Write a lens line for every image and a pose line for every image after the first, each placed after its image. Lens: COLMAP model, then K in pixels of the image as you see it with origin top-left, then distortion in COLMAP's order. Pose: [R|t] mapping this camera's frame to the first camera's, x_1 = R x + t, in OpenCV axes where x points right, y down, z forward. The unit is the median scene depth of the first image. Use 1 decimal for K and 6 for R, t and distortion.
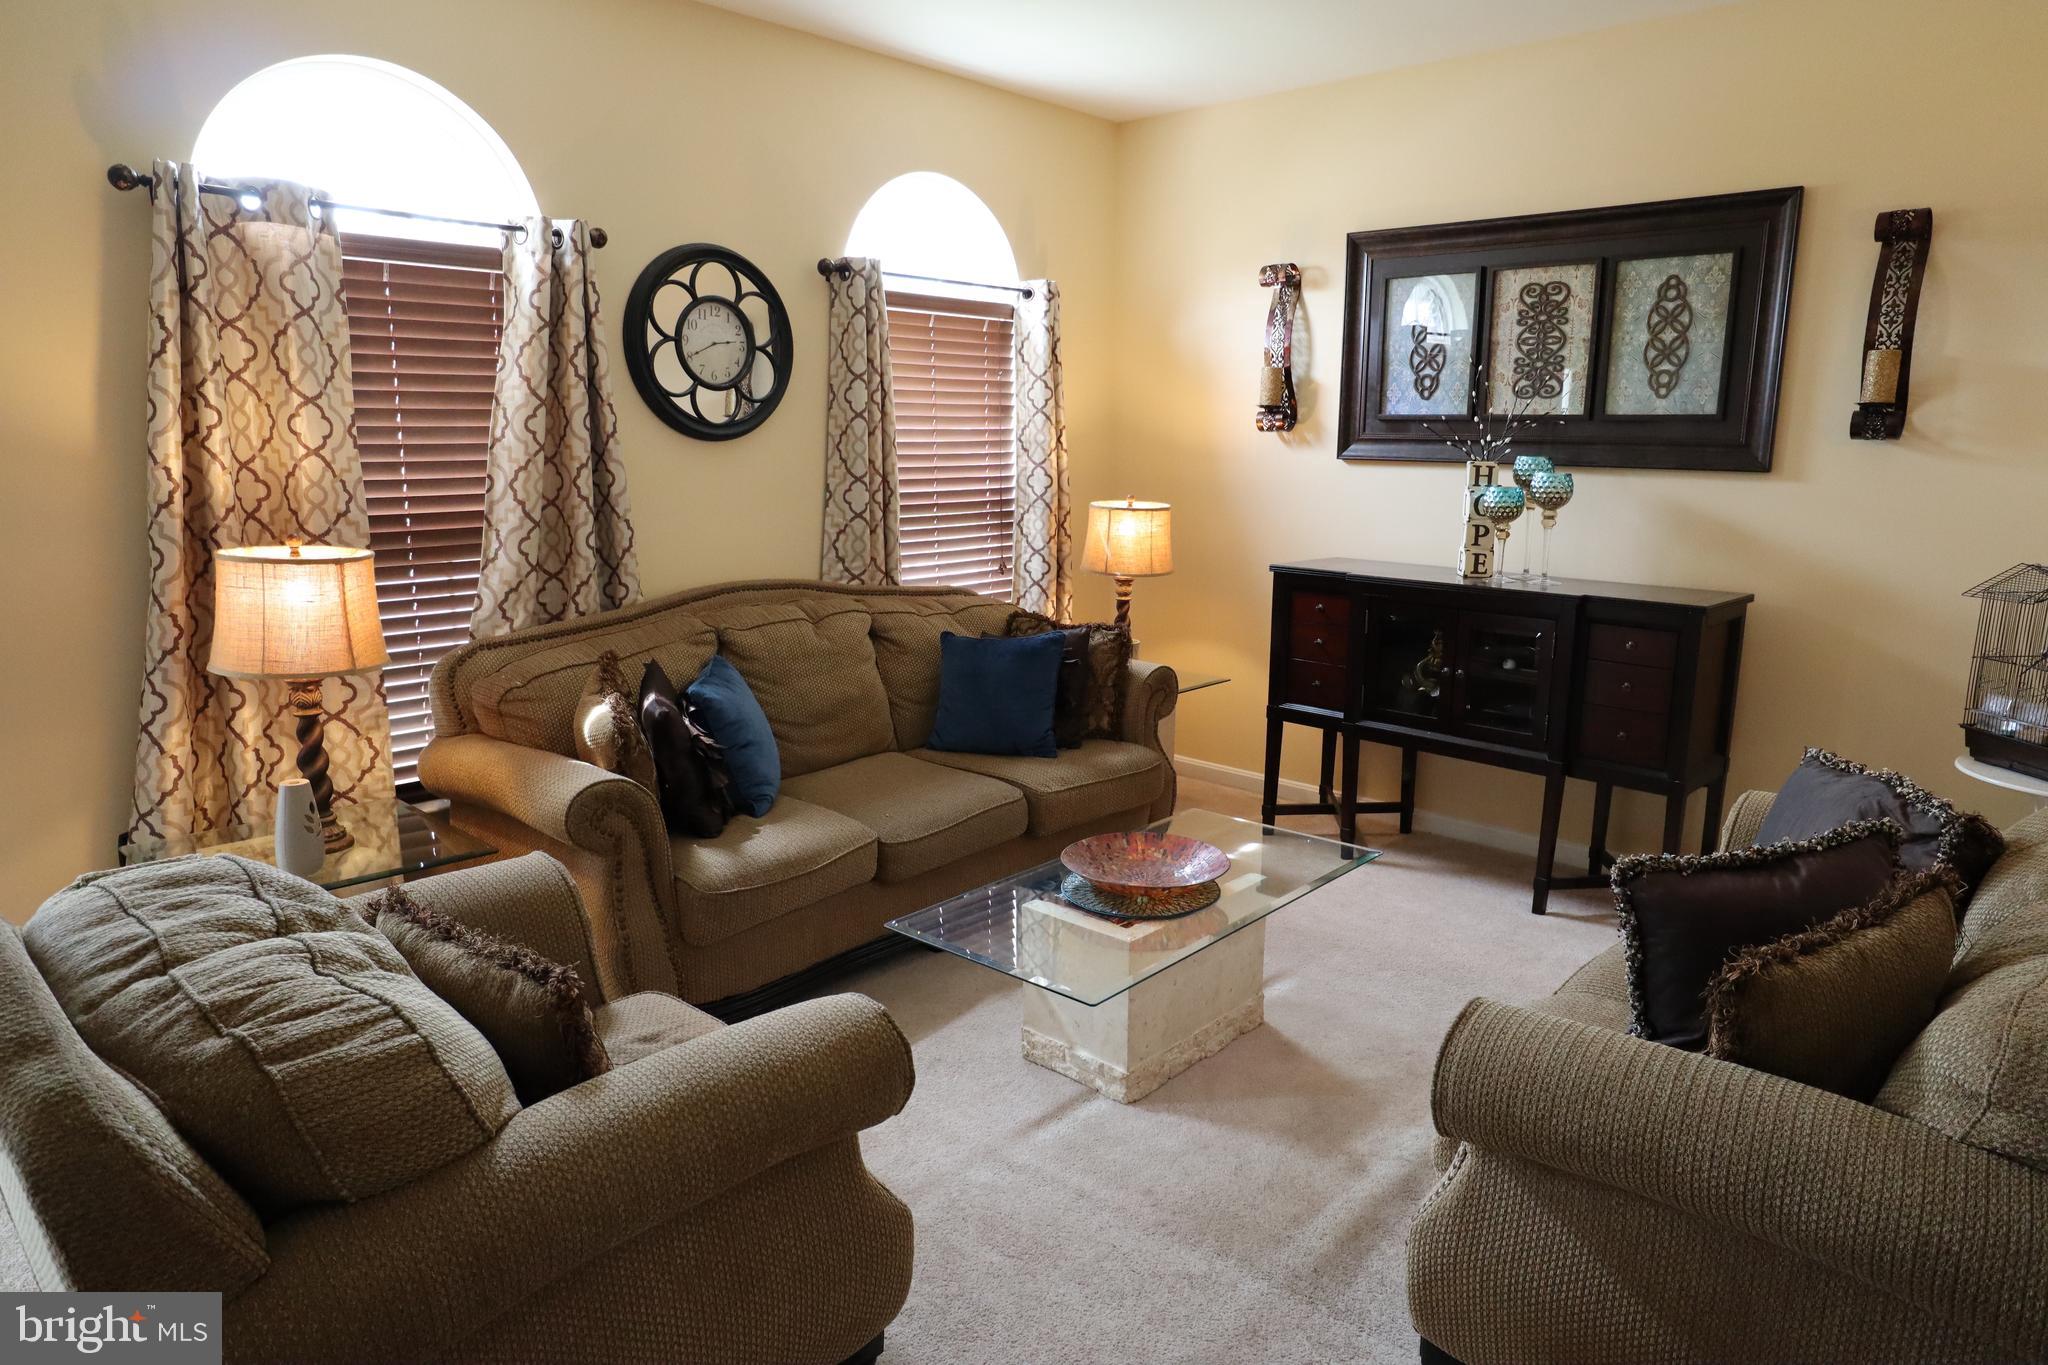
lens RADIAL K [[1264.3, 0, 1038.7], [0, 1264.3, 697.7], [0, 0, 1]] dist [-0.025489, 0.011225]
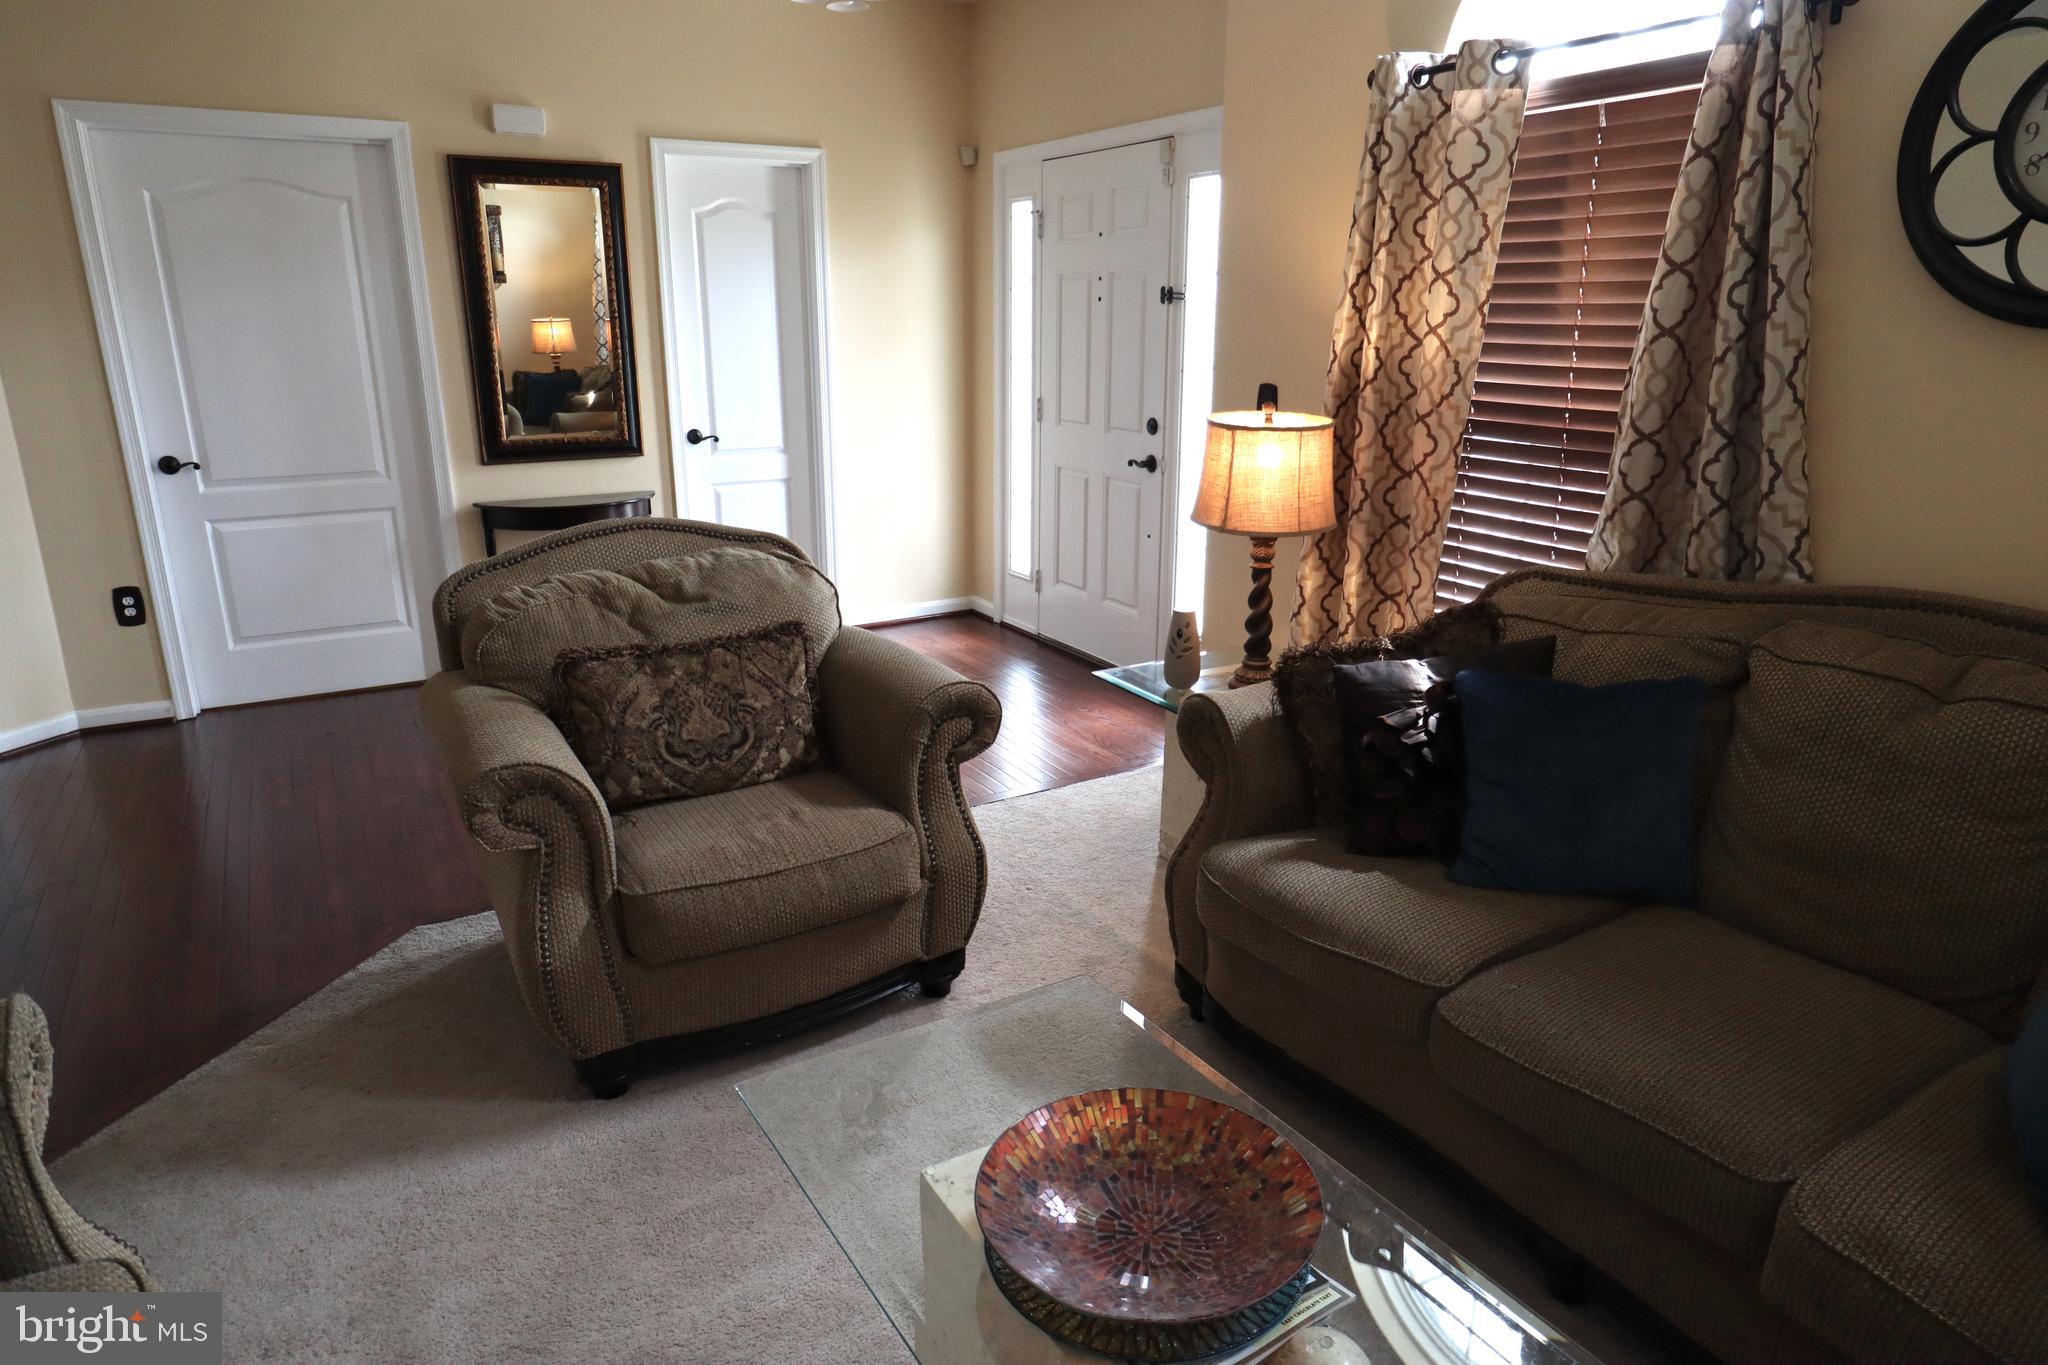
lens RADIAL K [[1264.3, 0, 1023.6], [0, 1264.3, 675.3], [0, 0, 1]] dist [-0.025489, 0.011225]
pose [[-0.304587, 0.254668, -0.917808, 0.375700], [-0.202017, 0.924398, 0.323539, -0.153389], [0.930815, 0.283959, -0.230112, 0.769830]]
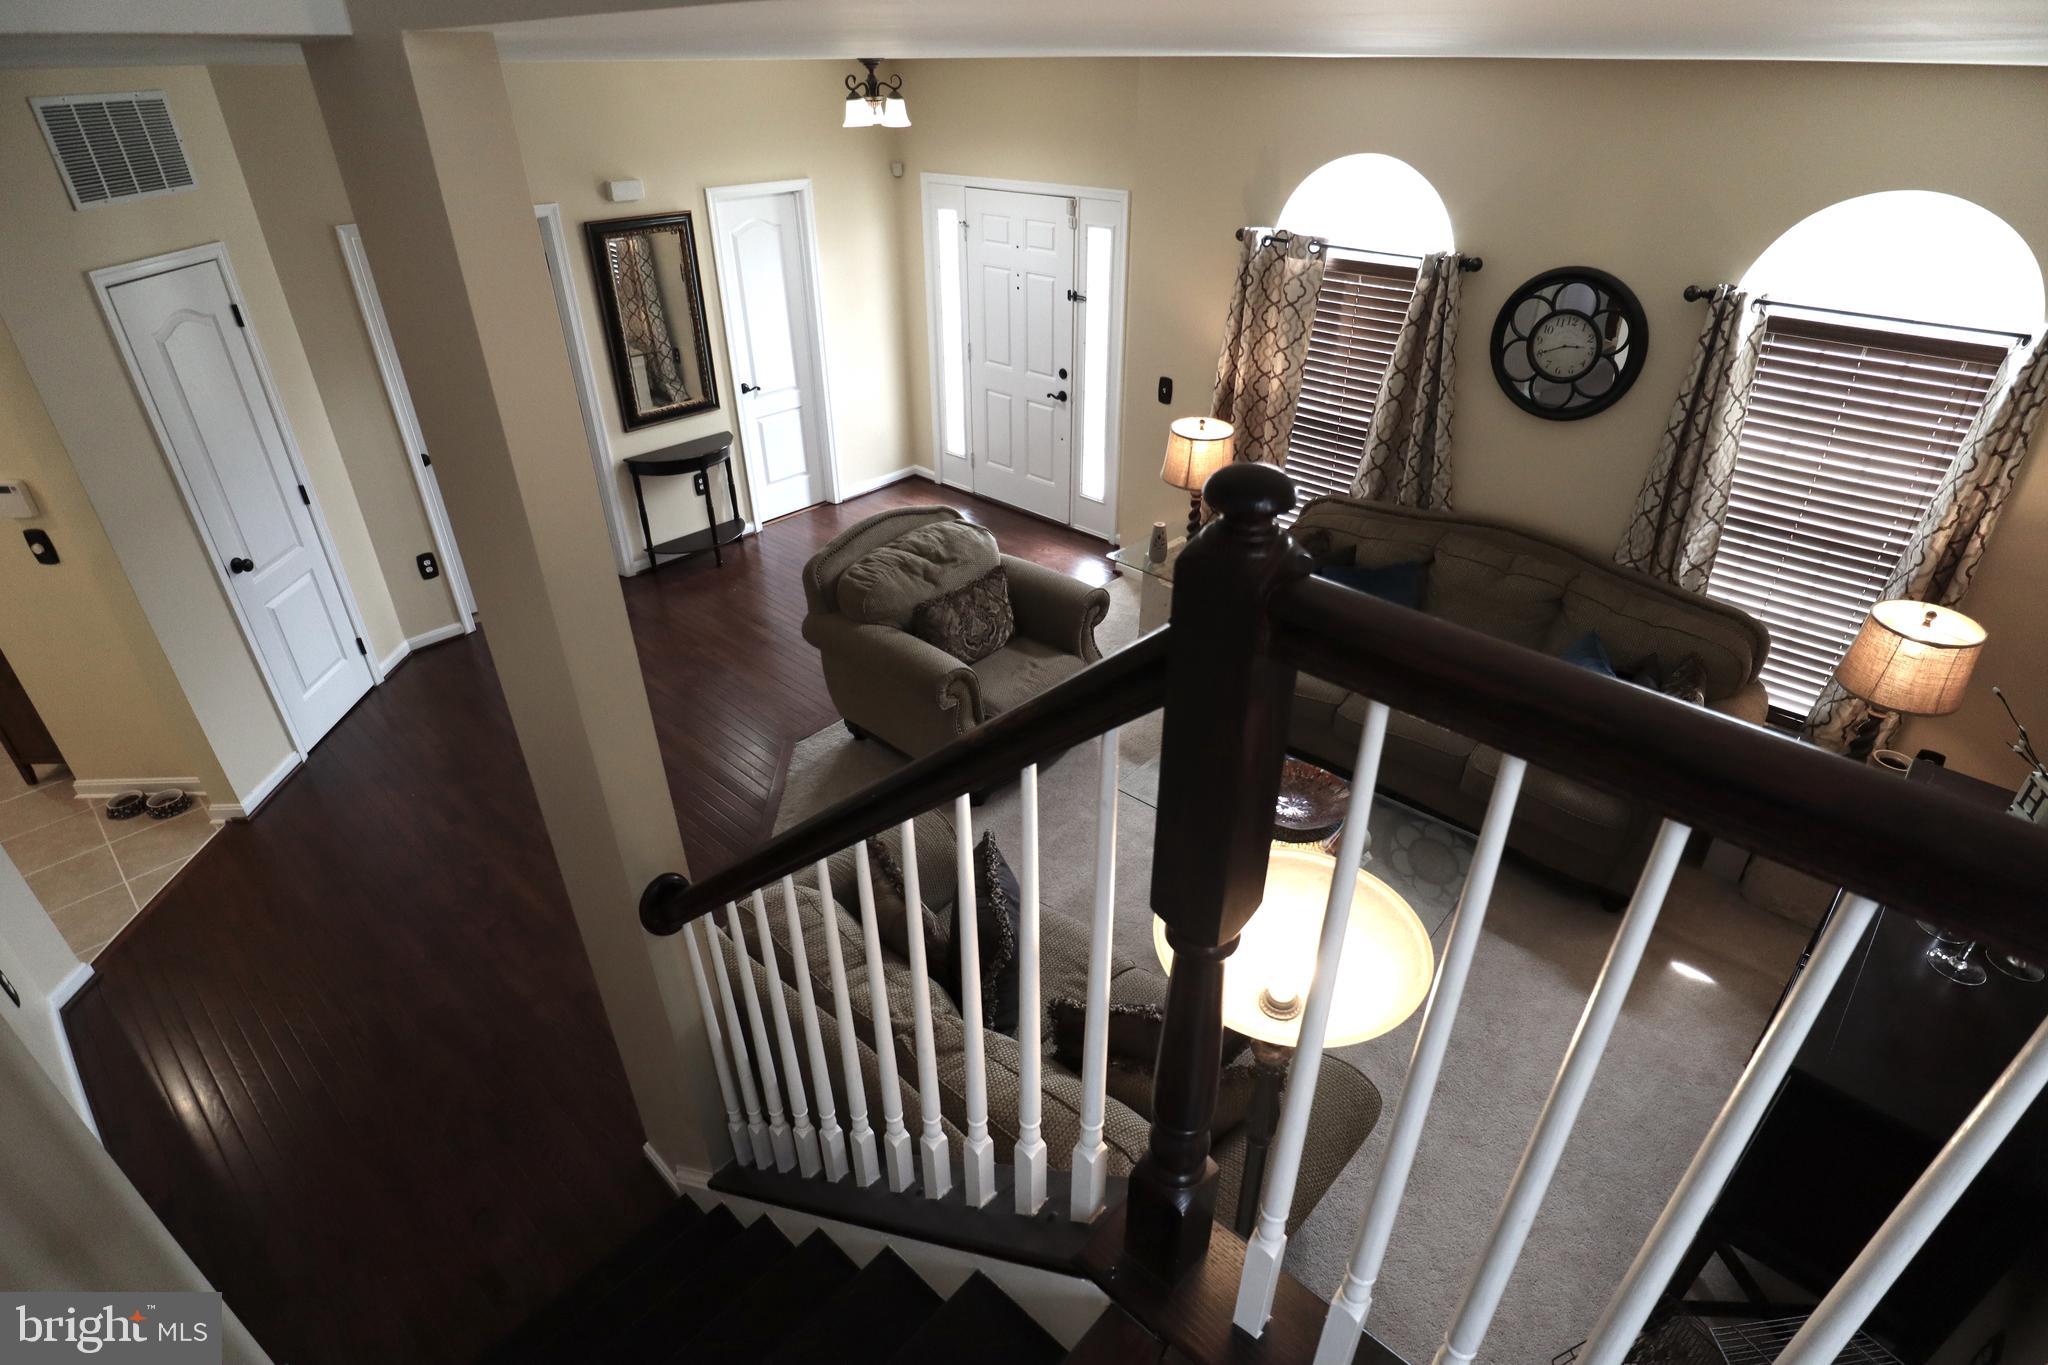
lens RADIAL K [[1040.0, 0, 1026.7], [0, 1040.0, 678.1], [0, 0, 1]] dist [-0.037298, 0.003863]
pose [[-0.021165, 0.502418, -0.864366, 0.818816], [-0.200619, 0.844840, 0.495981, -0.400116], [0.979441, 0.183905, 0.082914, 0.435445]]
